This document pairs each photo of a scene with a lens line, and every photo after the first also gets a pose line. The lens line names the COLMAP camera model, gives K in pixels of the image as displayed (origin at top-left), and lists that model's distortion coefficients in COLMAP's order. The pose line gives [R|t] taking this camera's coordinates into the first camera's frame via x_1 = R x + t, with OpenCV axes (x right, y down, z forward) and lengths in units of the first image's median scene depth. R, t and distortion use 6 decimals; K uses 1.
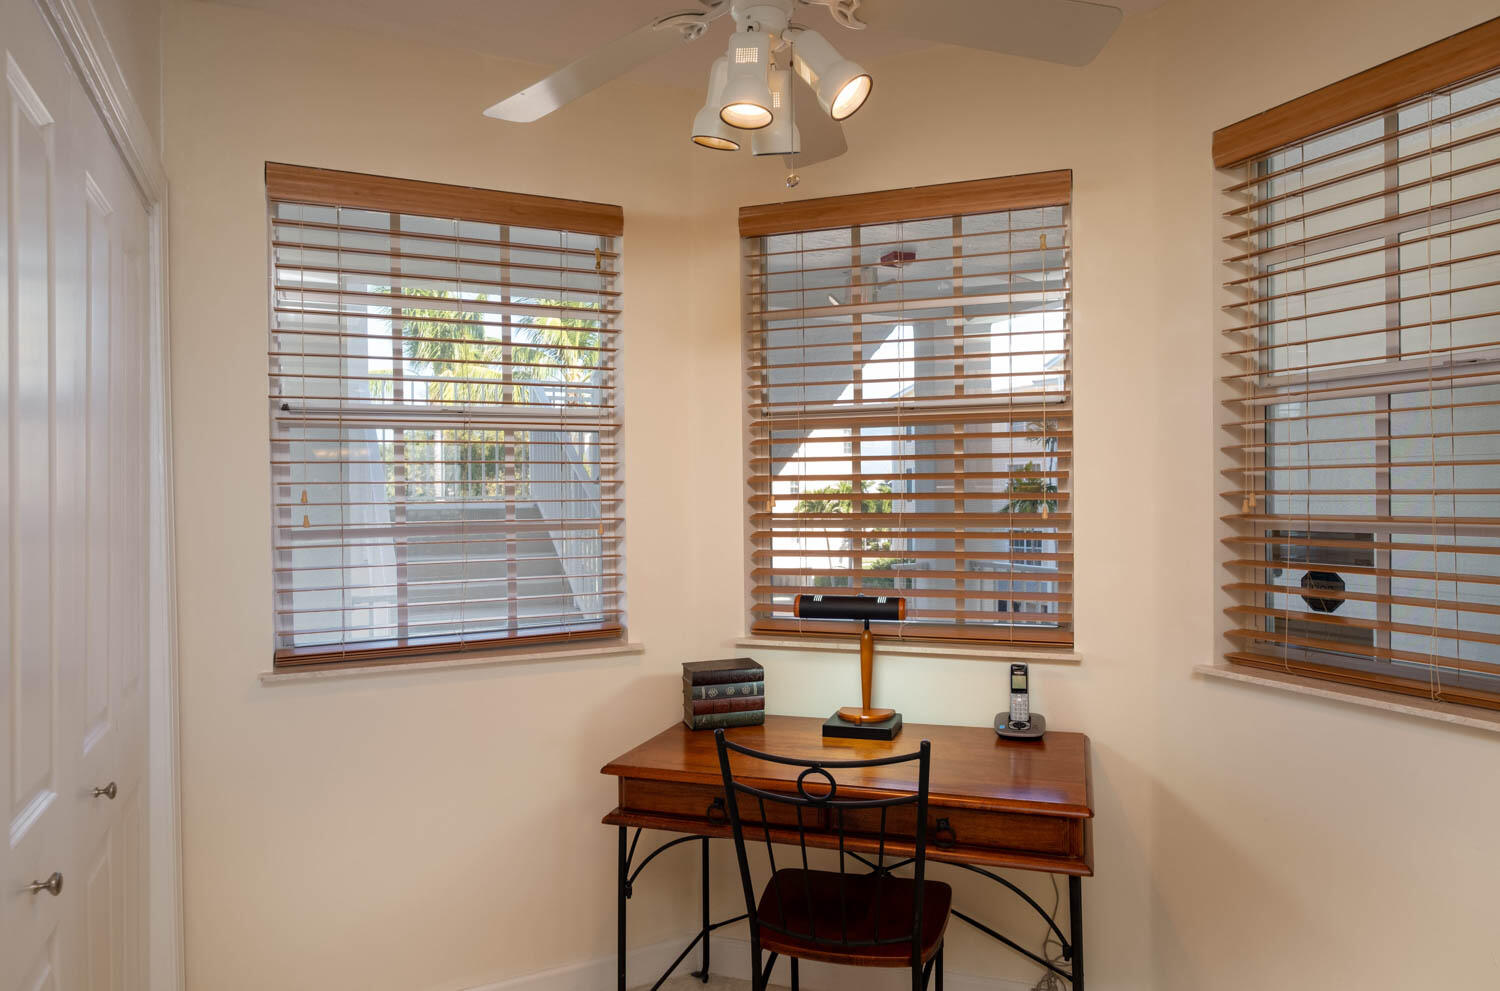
lens RADIAL K [[945.9, 0, 750.0], [0, 945.9, 495.5], [0, 0, 1]] dist [-0.004561, -0.000977]
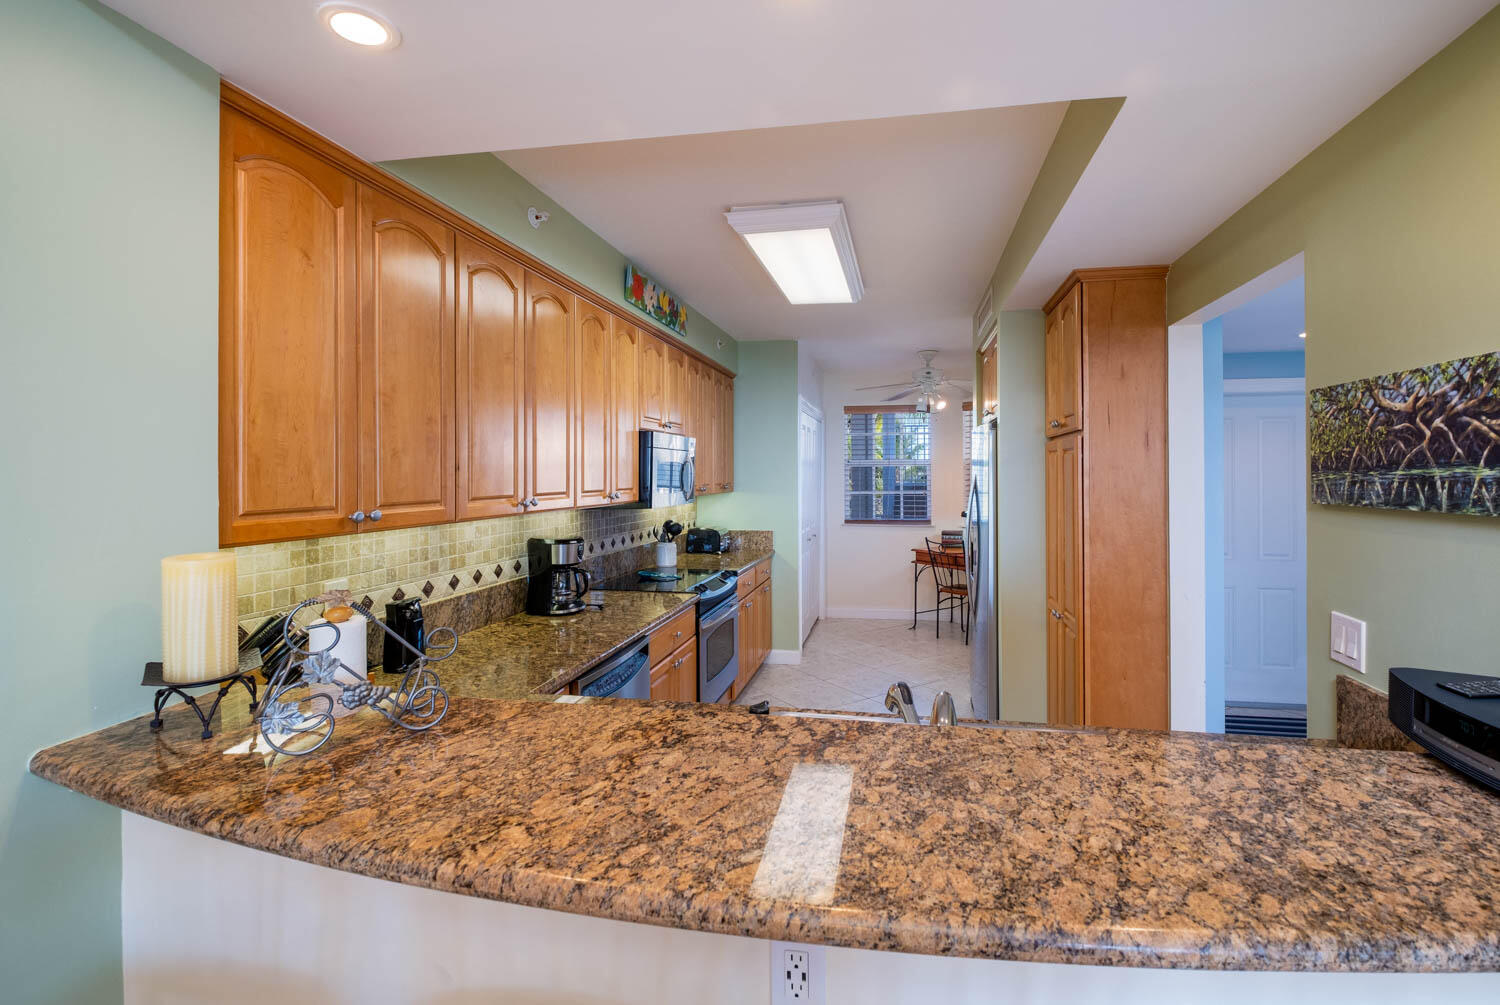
lens RADIAL K [[680.4, 0, 800.5], [0, 680.4, 467.5], [0, 0, 1]] dist [-0.000256, -0.000182]
pose [[0.826985, 0.004444, -0.562207, 1.012929], [-0.007985, 0.999961, -0.003841, -0.055237], [0.562168, 0.007666, 0.826988, -1.594112]]
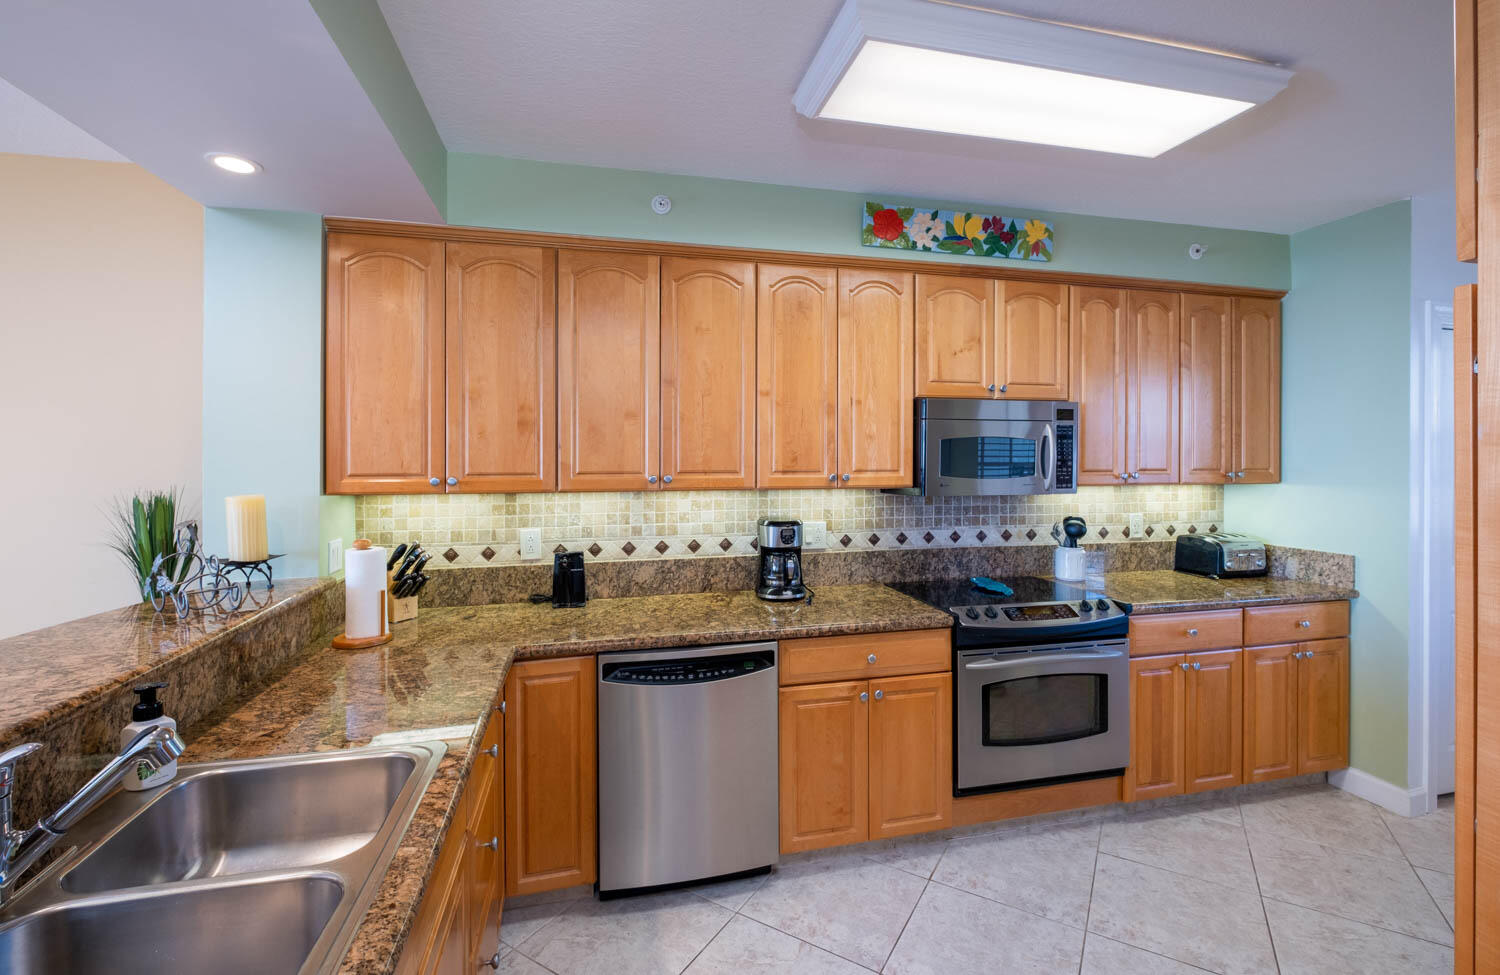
lens RADIAL K [[652.6, 0, 746.0], [0, 652.6, 455.2], [0, 0, 1]] dist [-0.001729, -0.000161]
pose [[-0.203159, 0.011835, -0.979074, 1.072017], [-0.001215, 0.999923, 0.012339, -0.053894], [0.979145, 0.003696, -0.203129, -0.664749]]
